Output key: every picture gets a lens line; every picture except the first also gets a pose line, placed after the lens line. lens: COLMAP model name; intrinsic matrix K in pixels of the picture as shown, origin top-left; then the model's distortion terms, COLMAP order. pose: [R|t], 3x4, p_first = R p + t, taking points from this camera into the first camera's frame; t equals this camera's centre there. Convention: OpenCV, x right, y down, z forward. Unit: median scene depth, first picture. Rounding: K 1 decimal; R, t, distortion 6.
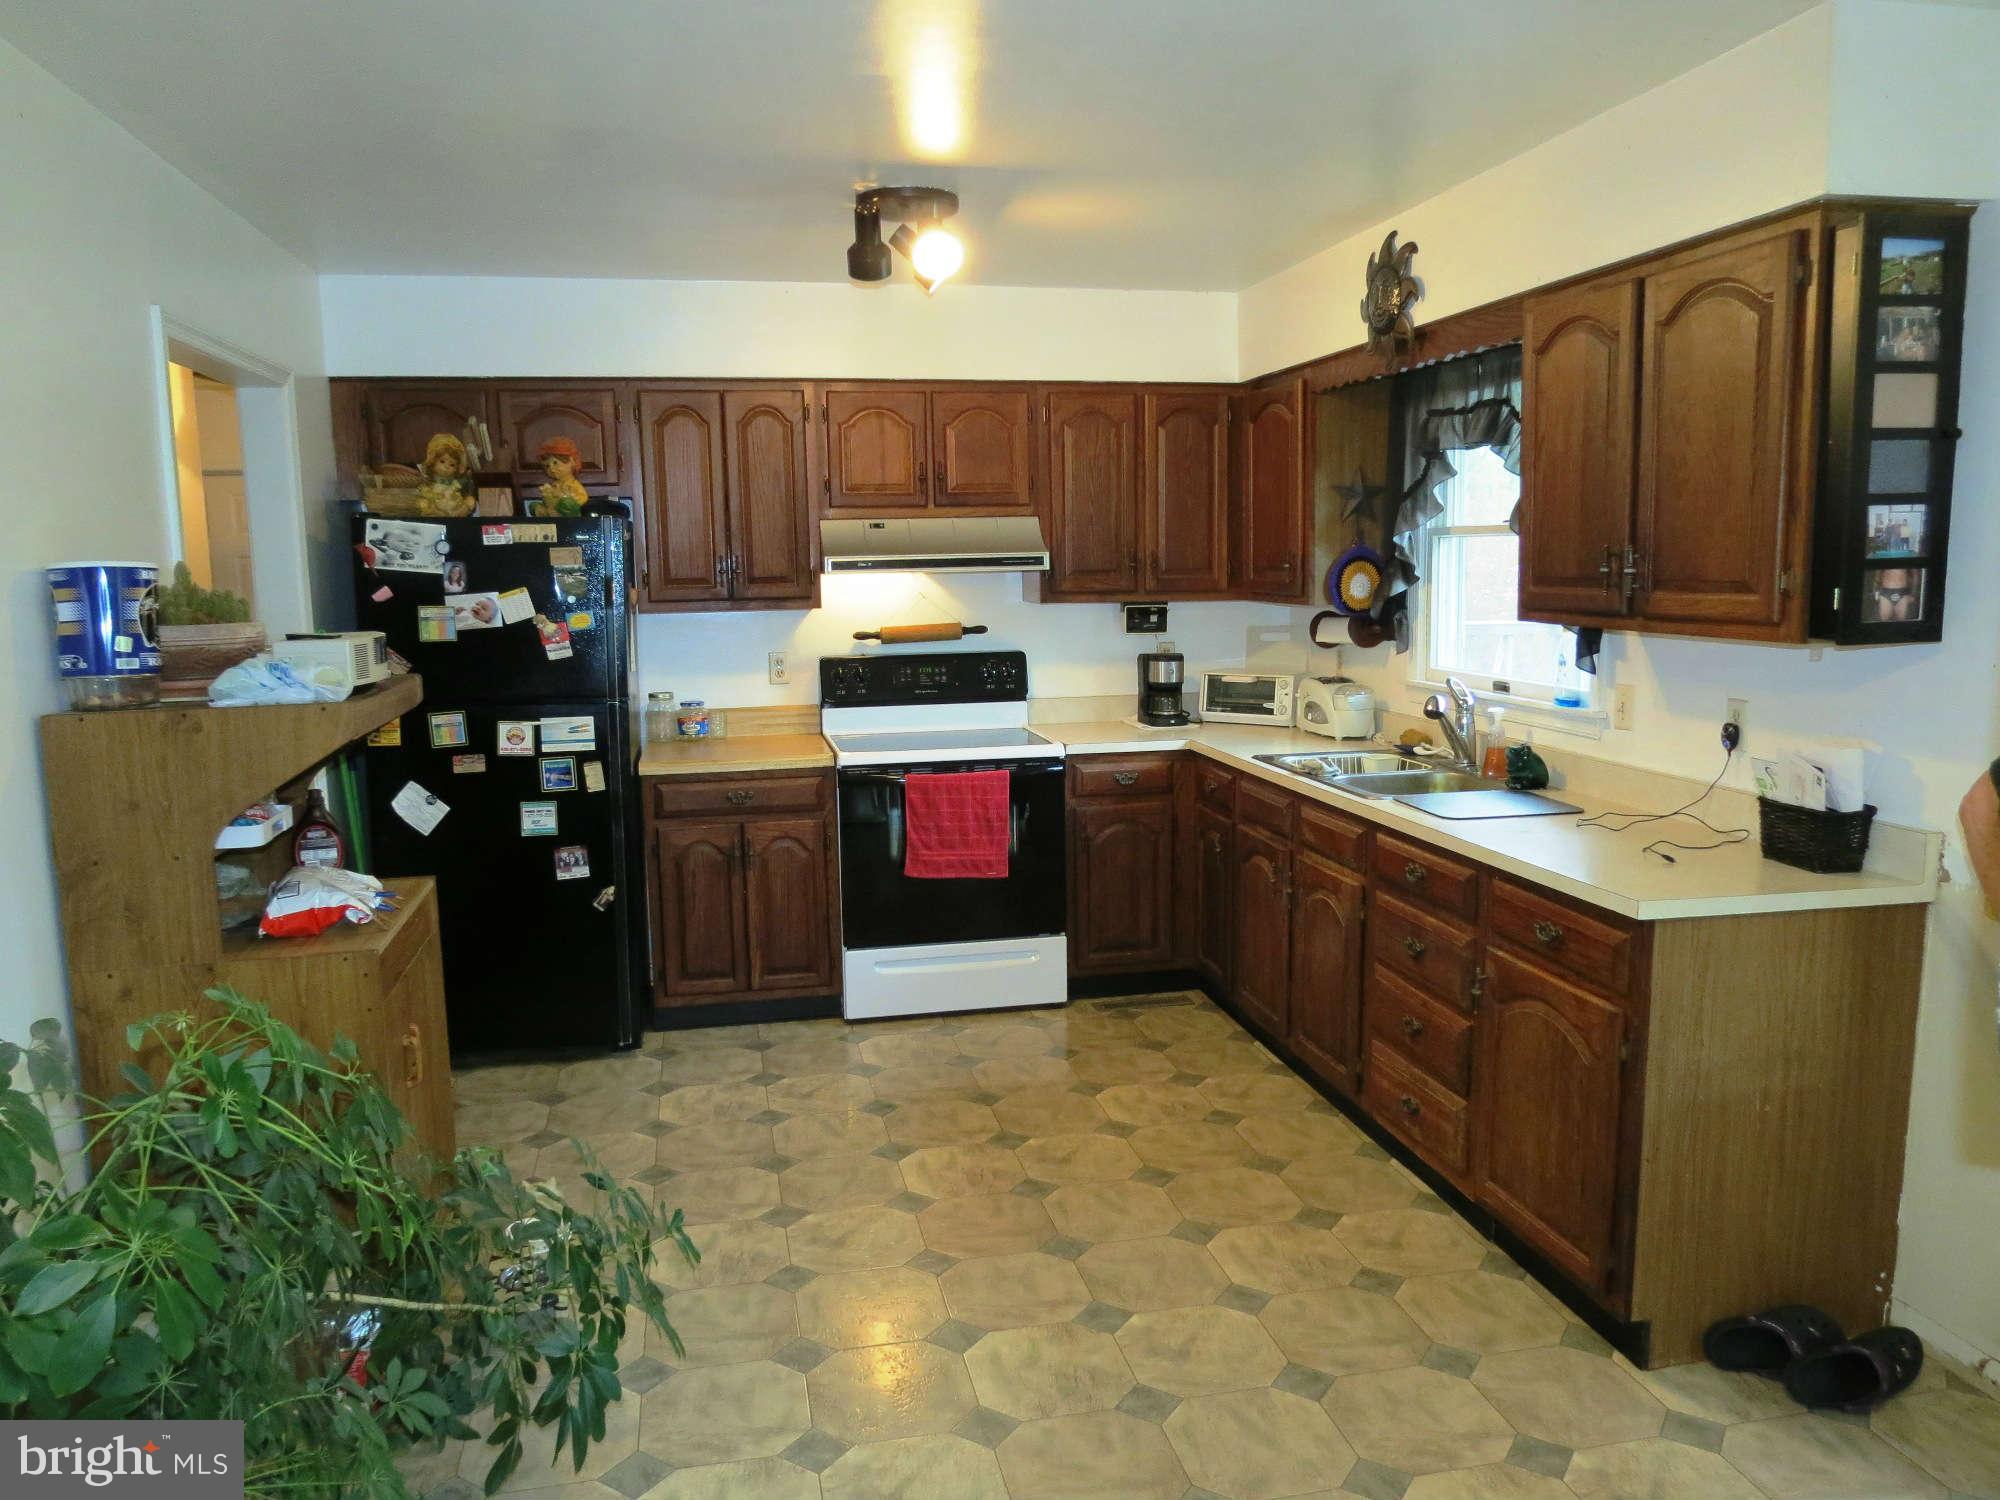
lens RADIAL K [[1423.3, 0, 1000.0], [0, 1423.3, 750.0], [0, 0, 1]] dist [-0.030845, 0.022875]
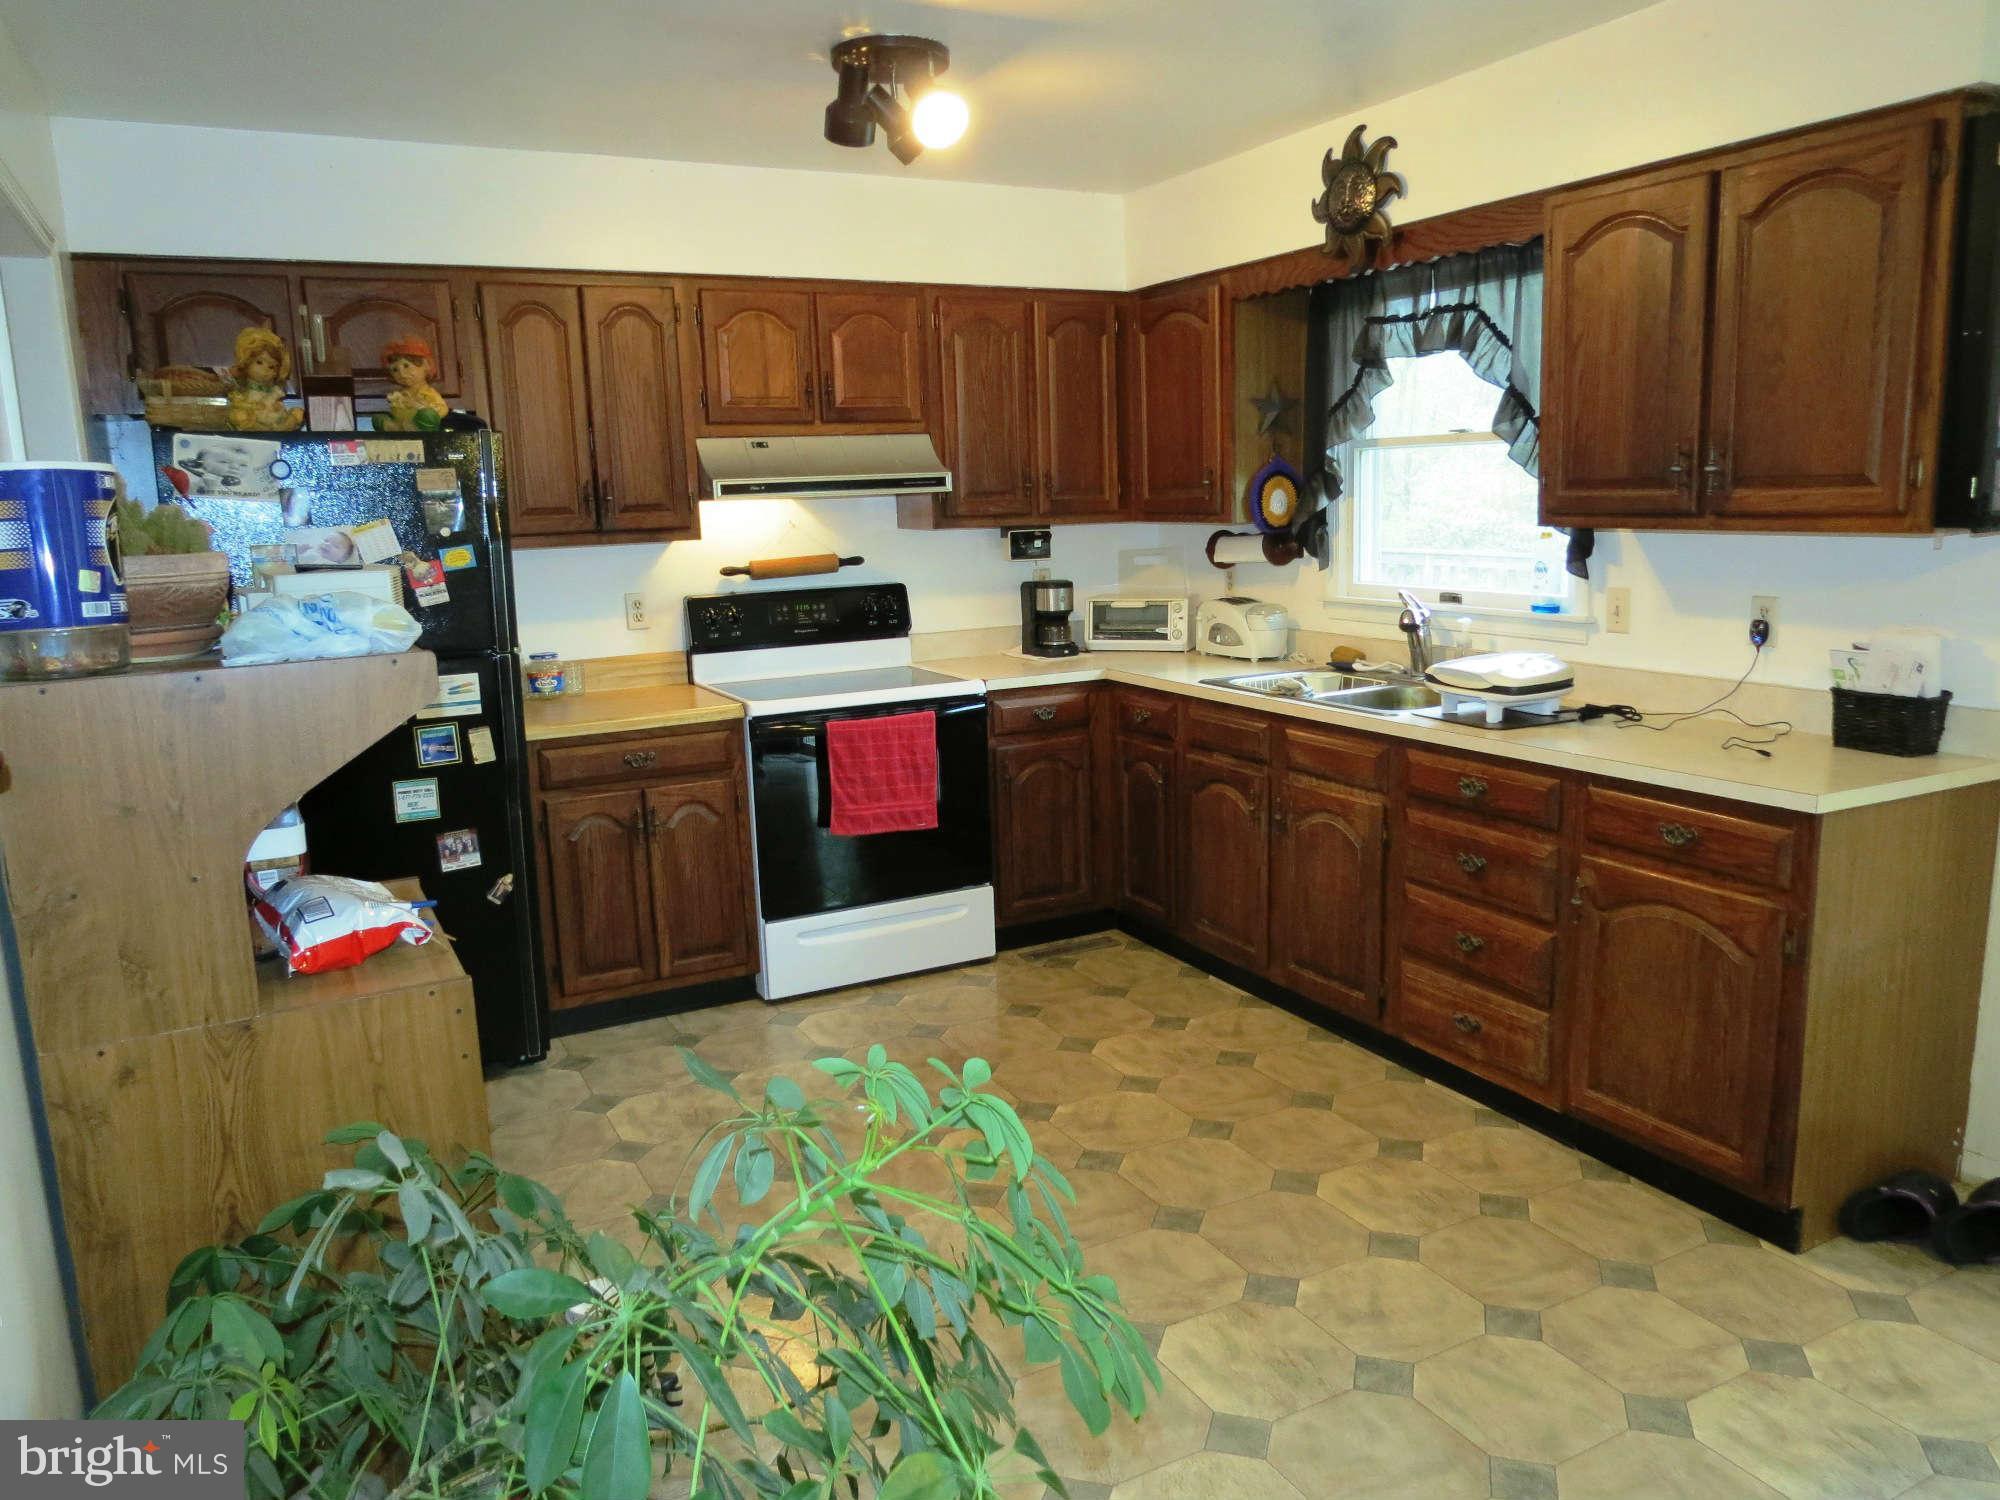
lens RADIAL K [[1423.3, 0, 1000.0], [0, 1423.3, 750.0], [0, 0, 1]] dist [-0.030845, 0.022875]
pose [[0.962126, -0.063067, 0.265210, -0.213159], [0.052879, 0.997569, 0.045390, -0.000120], [-0.267428, -0.029647, 0.963122, 0.114679]]
